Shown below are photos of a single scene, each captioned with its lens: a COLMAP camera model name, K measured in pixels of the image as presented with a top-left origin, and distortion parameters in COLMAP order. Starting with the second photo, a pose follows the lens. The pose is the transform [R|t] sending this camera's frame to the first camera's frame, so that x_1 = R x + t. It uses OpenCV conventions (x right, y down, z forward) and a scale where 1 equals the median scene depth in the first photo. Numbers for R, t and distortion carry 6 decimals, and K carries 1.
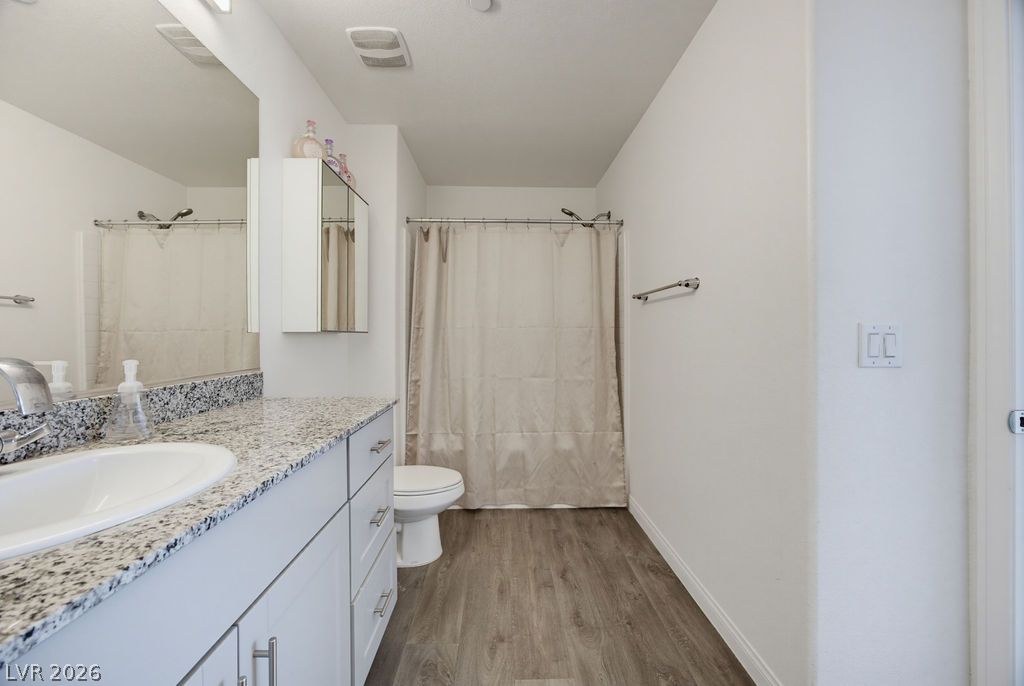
lens RADIAL K [[394.8, 0, 516.7], [0, 394.8, 335.3], [0, 0, 1]] dist [-0.023151, 0.007230]
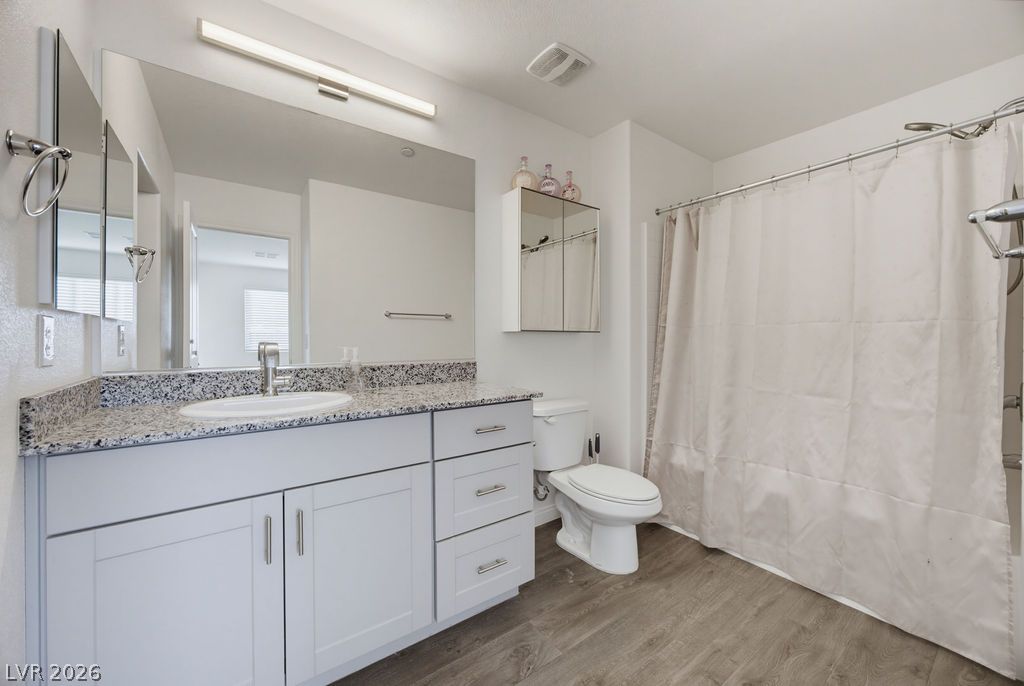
lens RADIAL K [[394.8, 0, 512.0], [0, 394.8, 337.4], [0, 0, 1]] dist [-0.023151, 0.007230]
pose [[0.561643, 0.000205, -0.827380, 0.383897], [0.000151, 1.000000, 0.000350, 0.007074], [0.827380, -0.000322, 0.561643, 0.238167]]
